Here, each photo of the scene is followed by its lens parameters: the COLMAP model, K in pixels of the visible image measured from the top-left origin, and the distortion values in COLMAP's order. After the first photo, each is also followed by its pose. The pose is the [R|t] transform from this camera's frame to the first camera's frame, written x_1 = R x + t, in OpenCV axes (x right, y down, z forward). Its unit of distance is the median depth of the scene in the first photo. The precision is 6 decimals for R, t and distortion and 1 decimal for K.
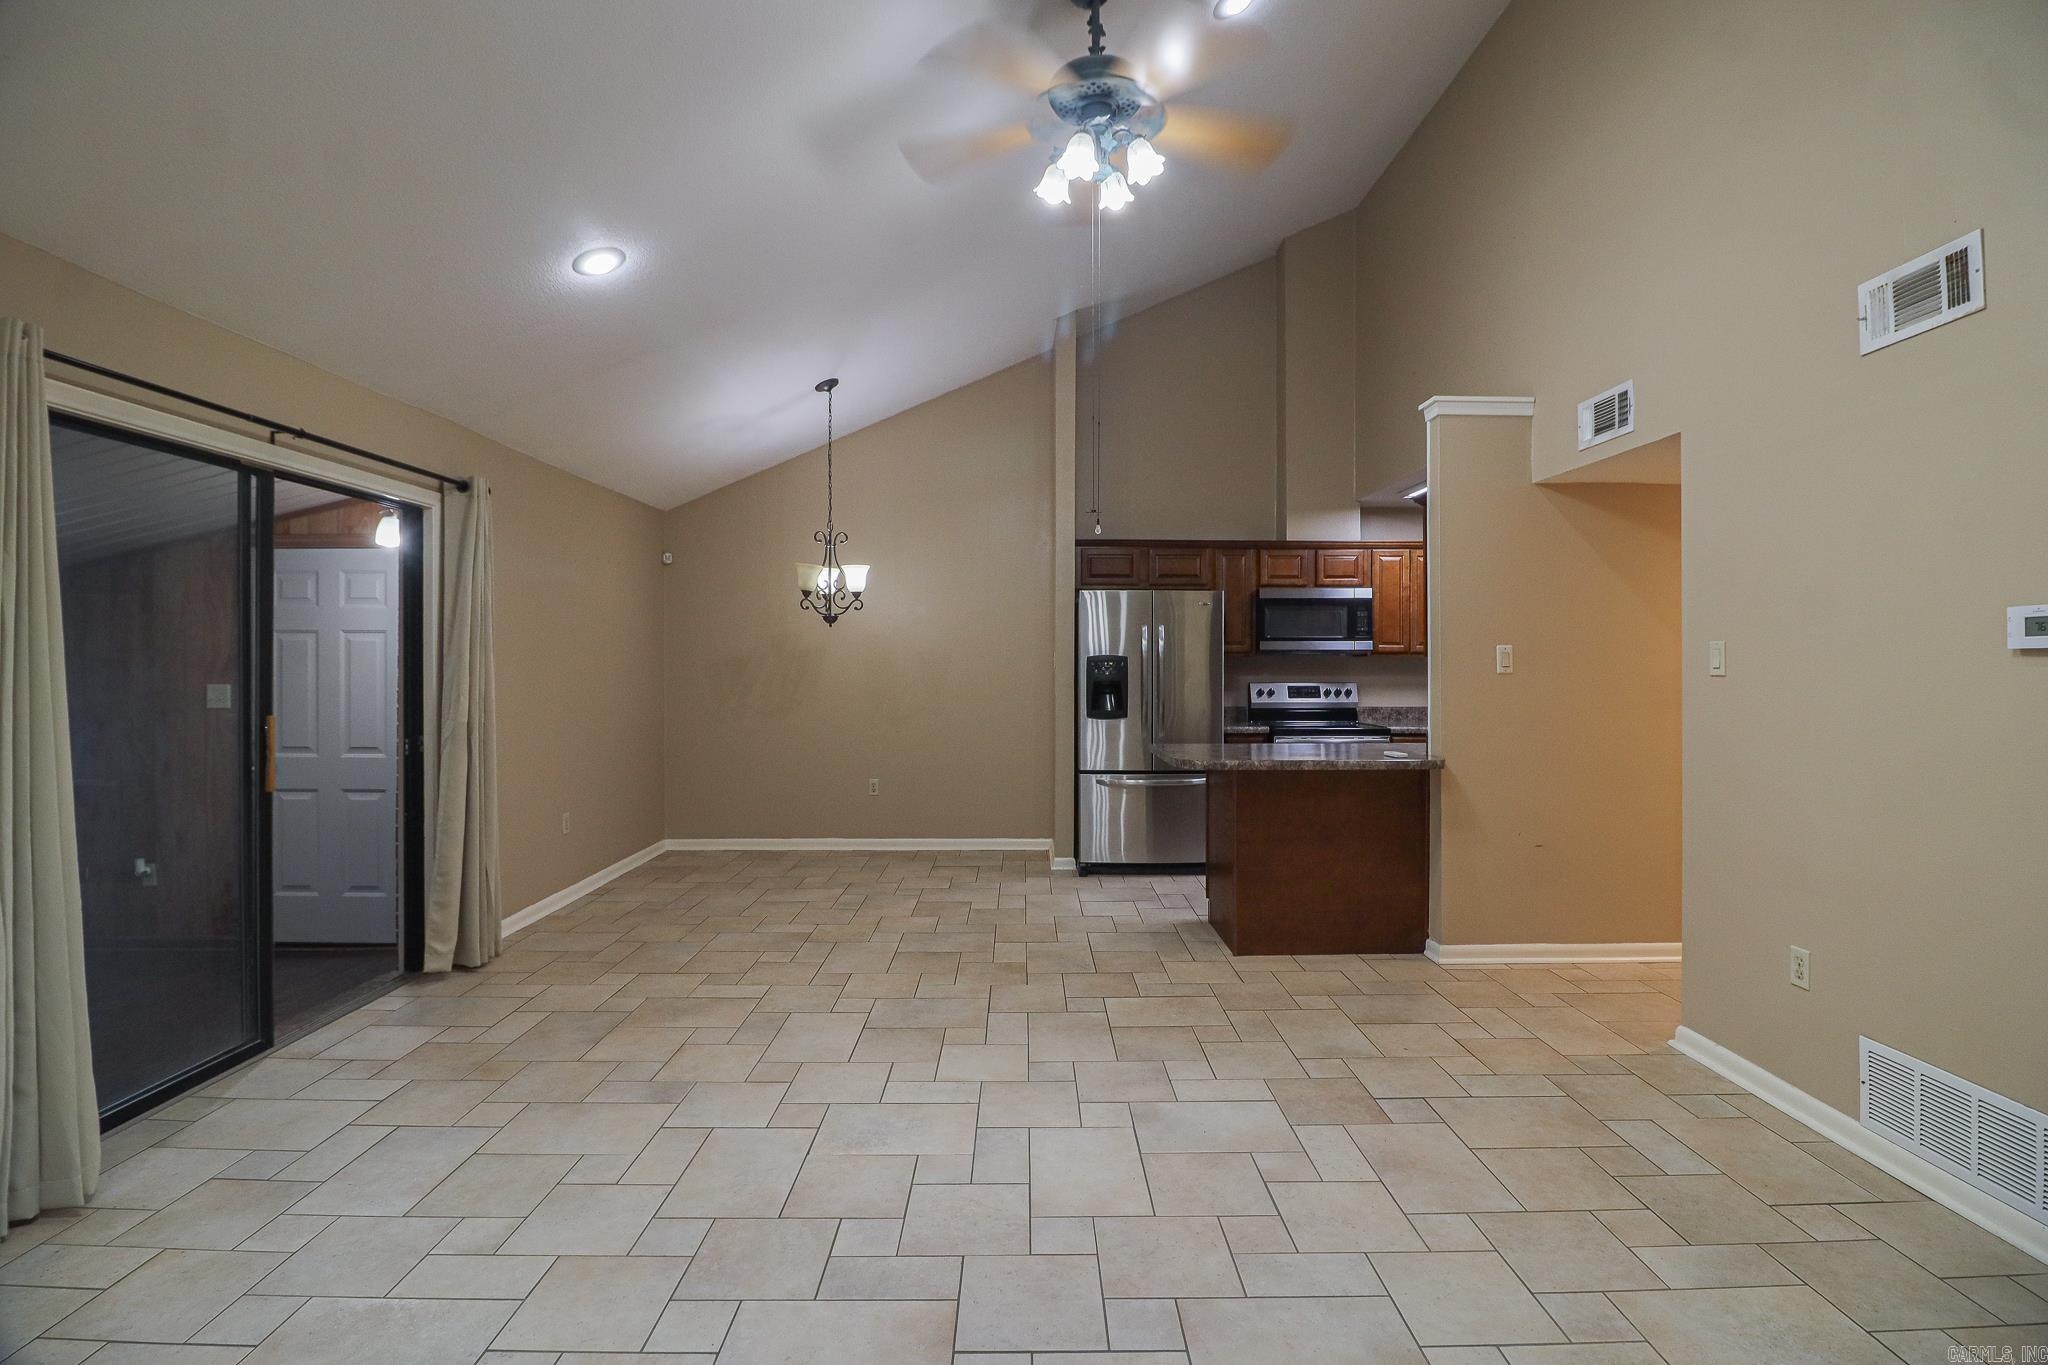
lens RADIAL K [[958.7, 0, 1035.6], [0, 958.7, 666.0], [0, 0, 1]] dist [-0.000309, -0.015136]
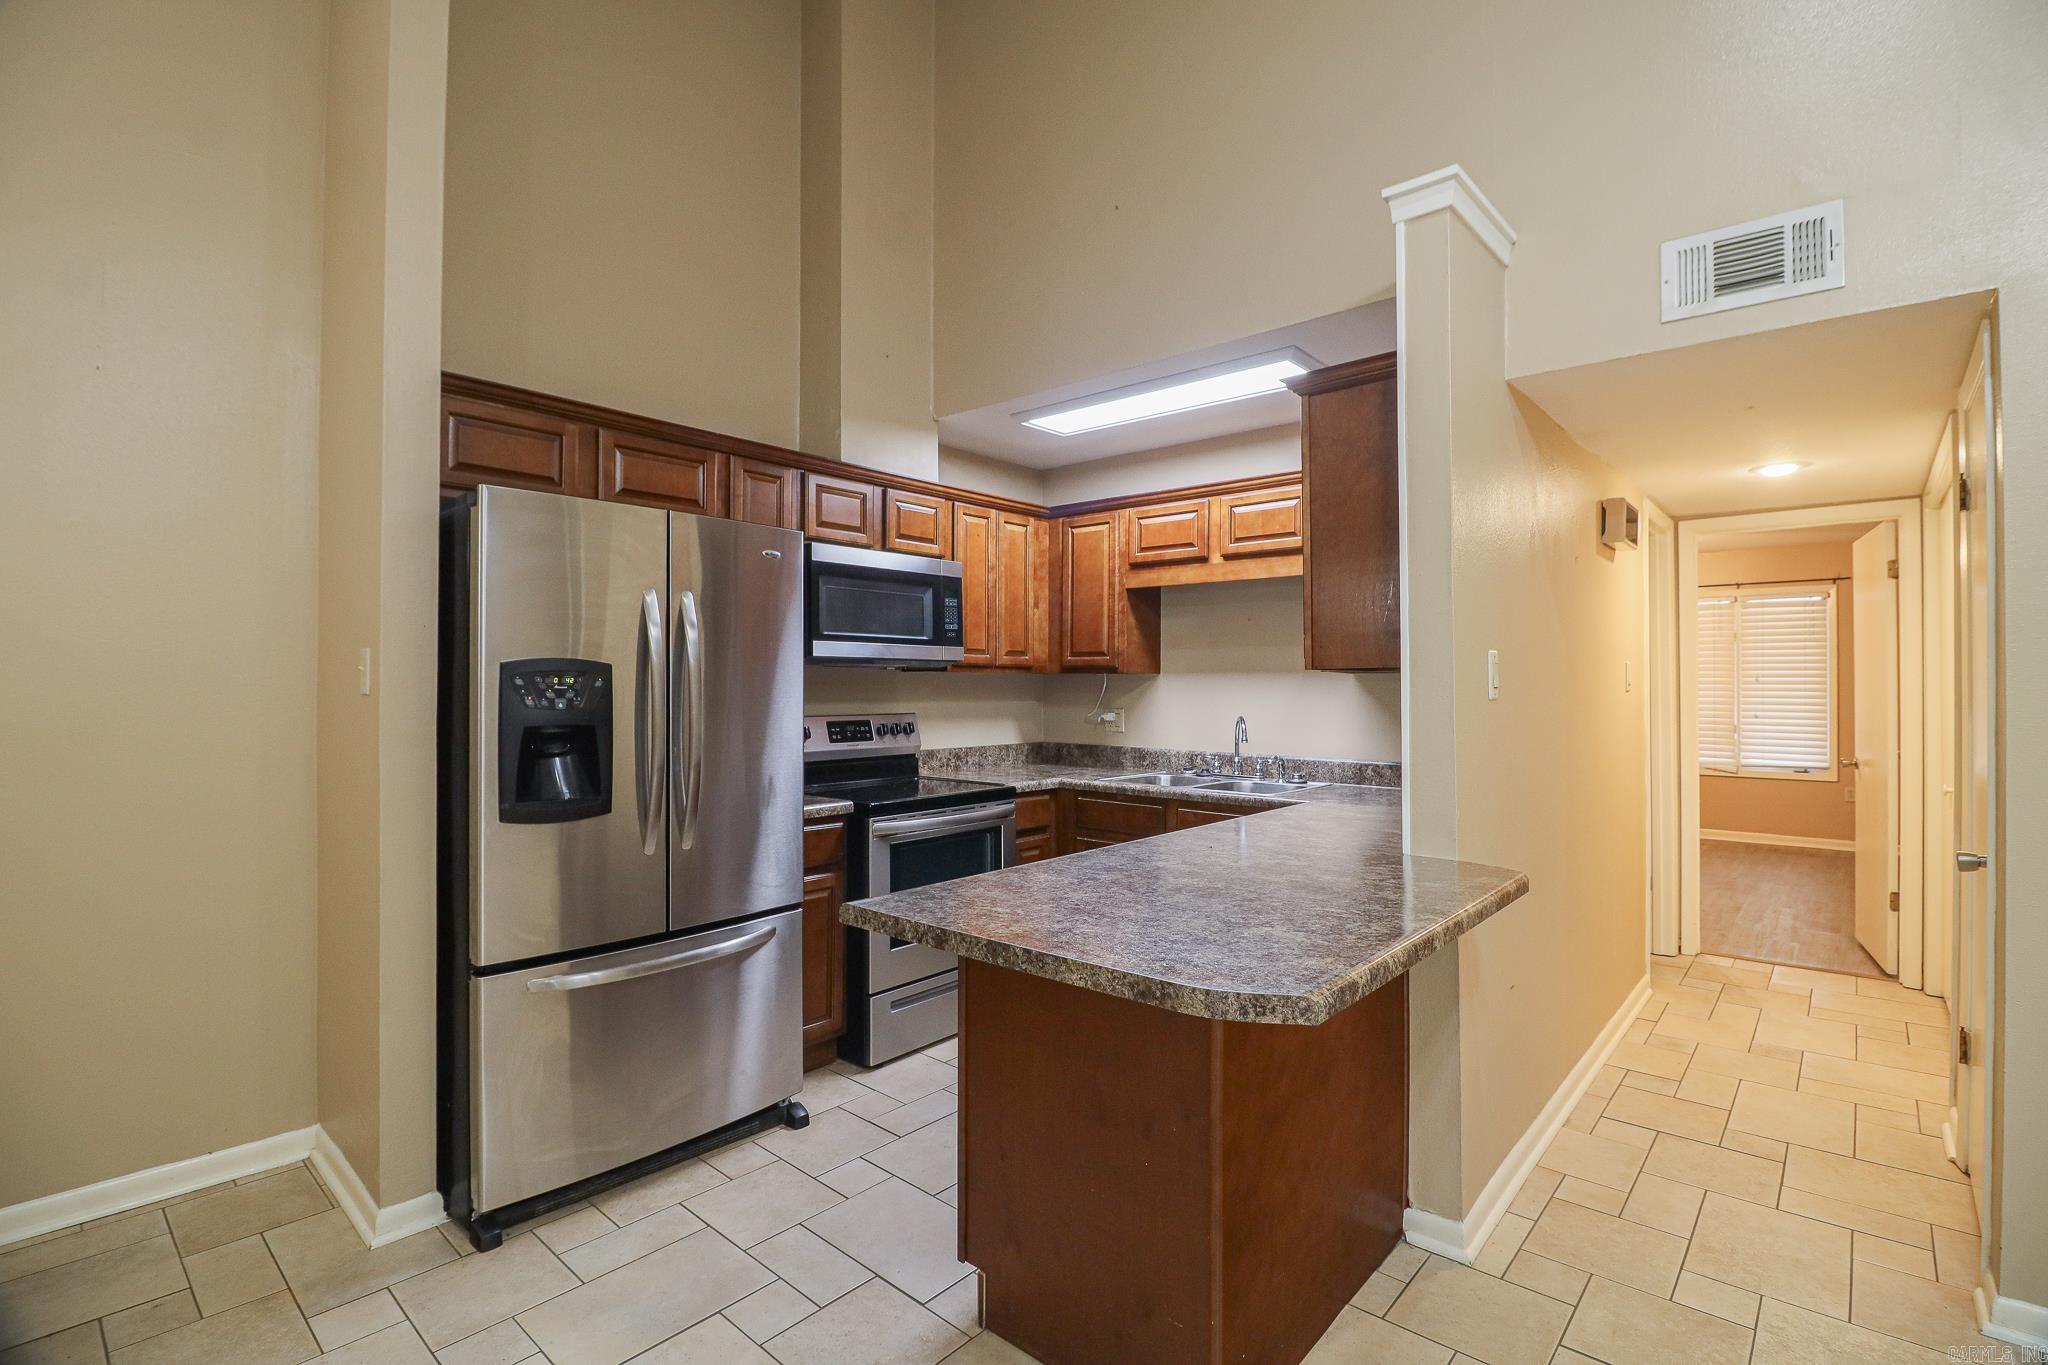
lens RADIAL K [[937.4, 0, 1024.0], [0, 937.4, 682.5], [0, 0, 1]] dist [0.000443, -0.013917]
pose [[0.669525, 0.000515, 0.742789, -0.077732], [0.001464, 0.999997, -0.002013, -0.001199], [-0.742788, 0.002435, 0.669522, 0.573909]]
